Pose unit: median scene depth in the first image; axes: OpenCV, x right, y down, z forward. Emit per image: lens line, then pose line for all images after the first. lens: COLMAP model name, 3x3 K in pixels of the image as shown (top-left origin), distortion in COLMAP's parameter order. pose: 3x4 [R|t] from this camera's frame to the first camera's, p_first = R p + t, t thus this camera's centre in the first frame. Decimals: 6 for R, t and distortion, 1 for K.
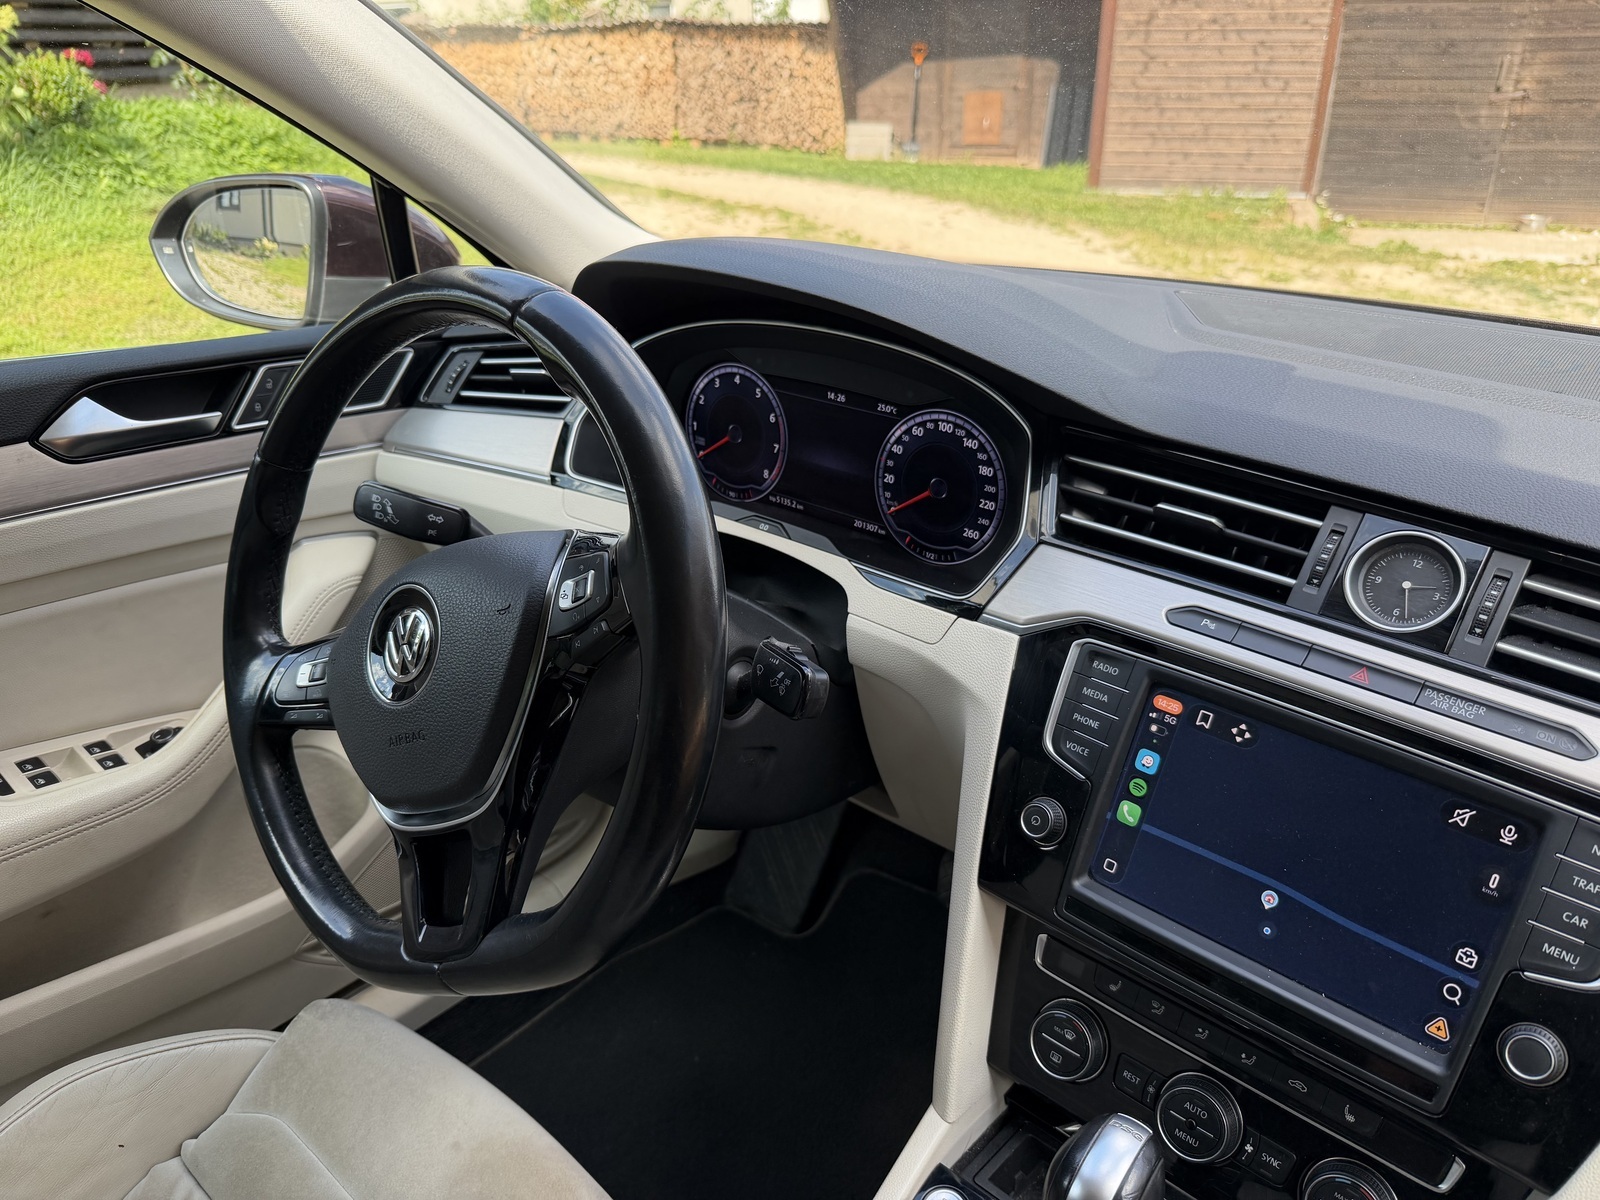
lens RADIAL K [[1146.8, 0, 796.9], [0, 1146.8, 598.9], [0, 0, 1]] dist [0.006217, -0.022164]
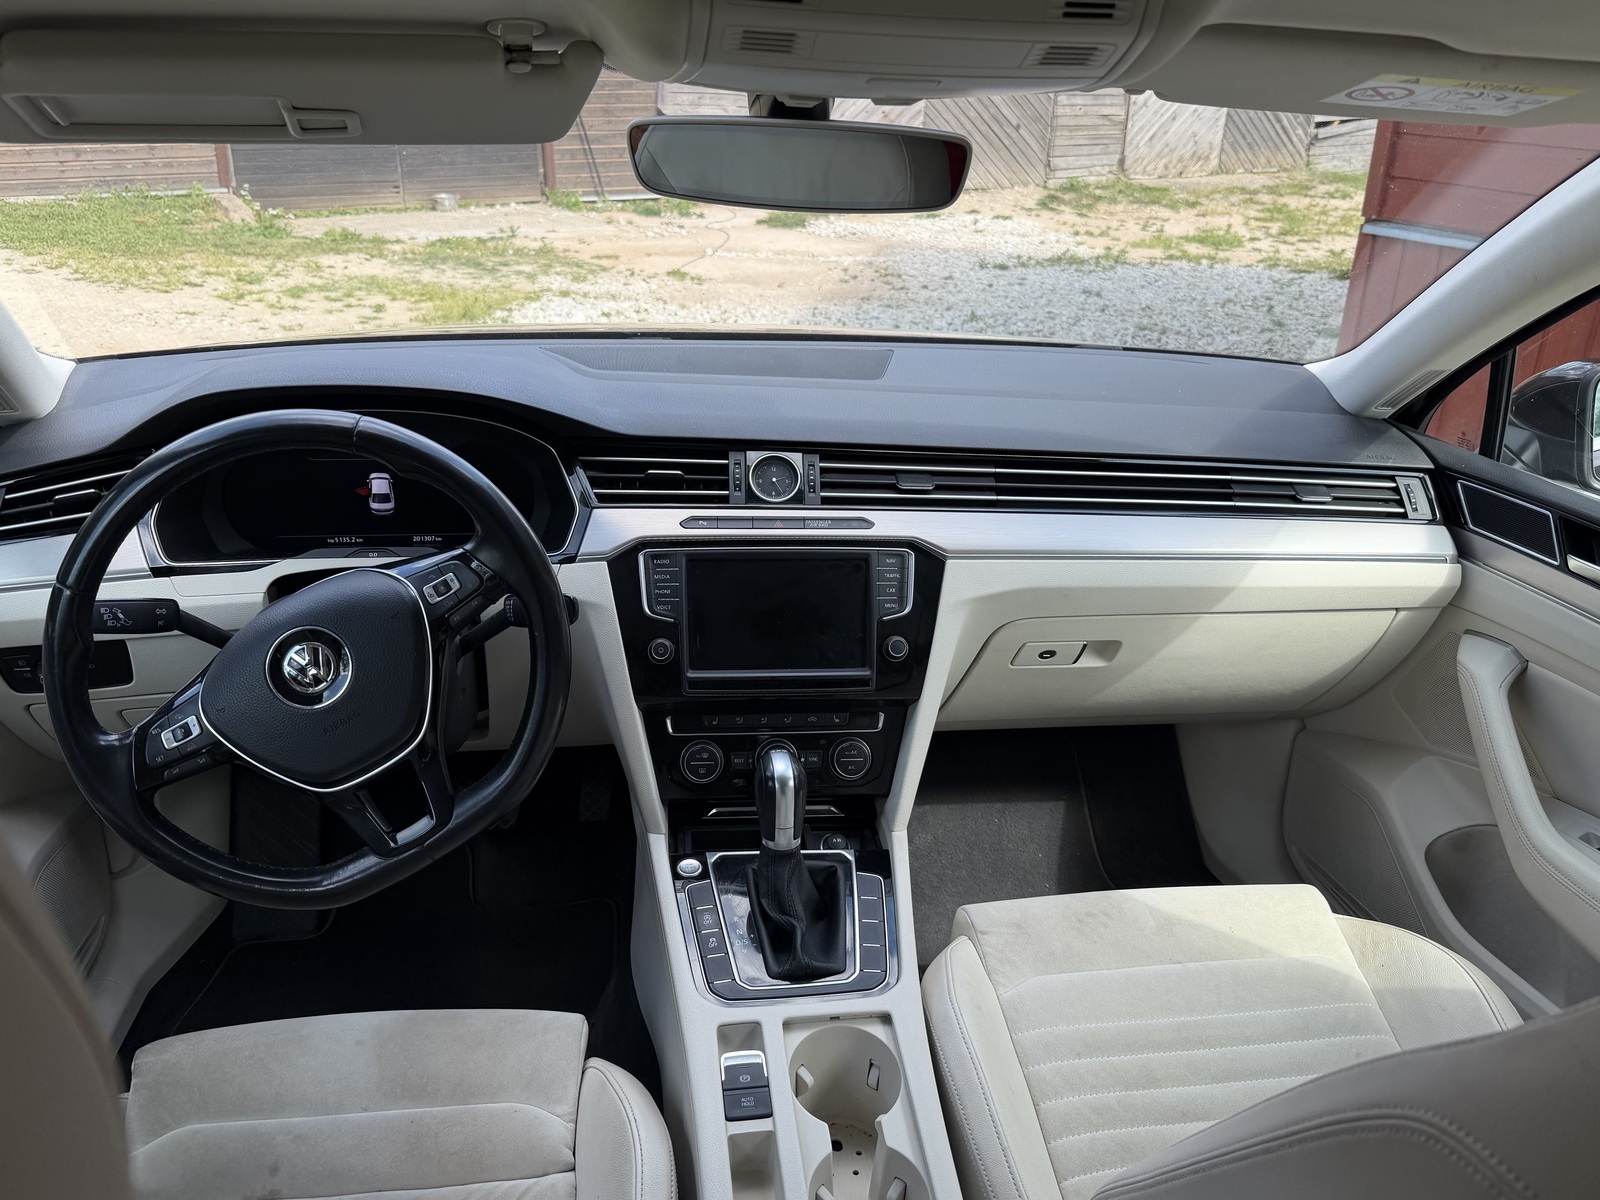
lens RADIAL K [[1295.6, 0, 811.4], [0, 1295.6, 604.0], [0, 0, 1]] dist [-0.014506, -0.017340]
pose [[0.661144, -0.280745, 0.695752, -0.737255], [0.289256, 0.951039, 0.108888, -0.022138], [-0.692257, 0.129260, 0.709980, -0.453460]]
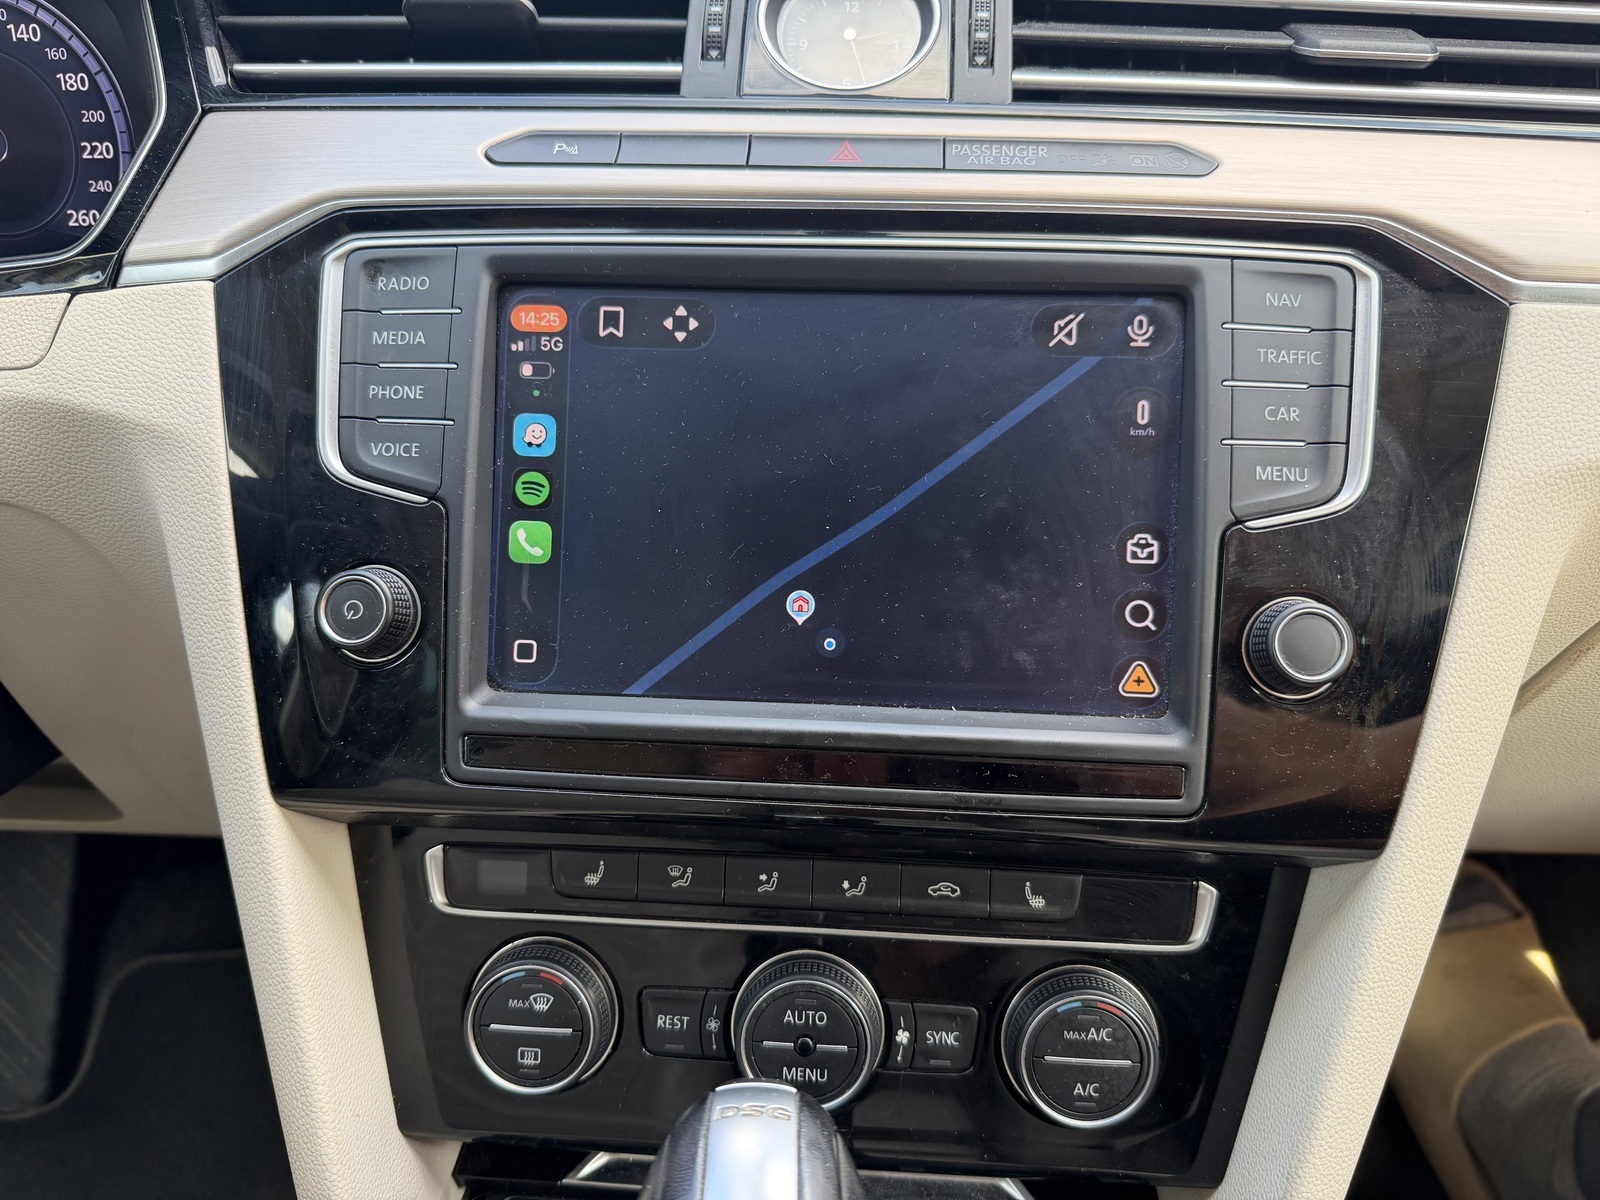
lens RADIAL K [[1146.8, 0, 790.0], [0, 1146.8, 597.2], [0, 0, 1]] dist [0.006217, -0.022164]
pose [[0.788196, -0.257225, 0.559090, 0.061429], [0.266205, 0.961577, 0.067109, 0.144069], [-0.554870, 0.095938, 0.826387, 0.356185]]
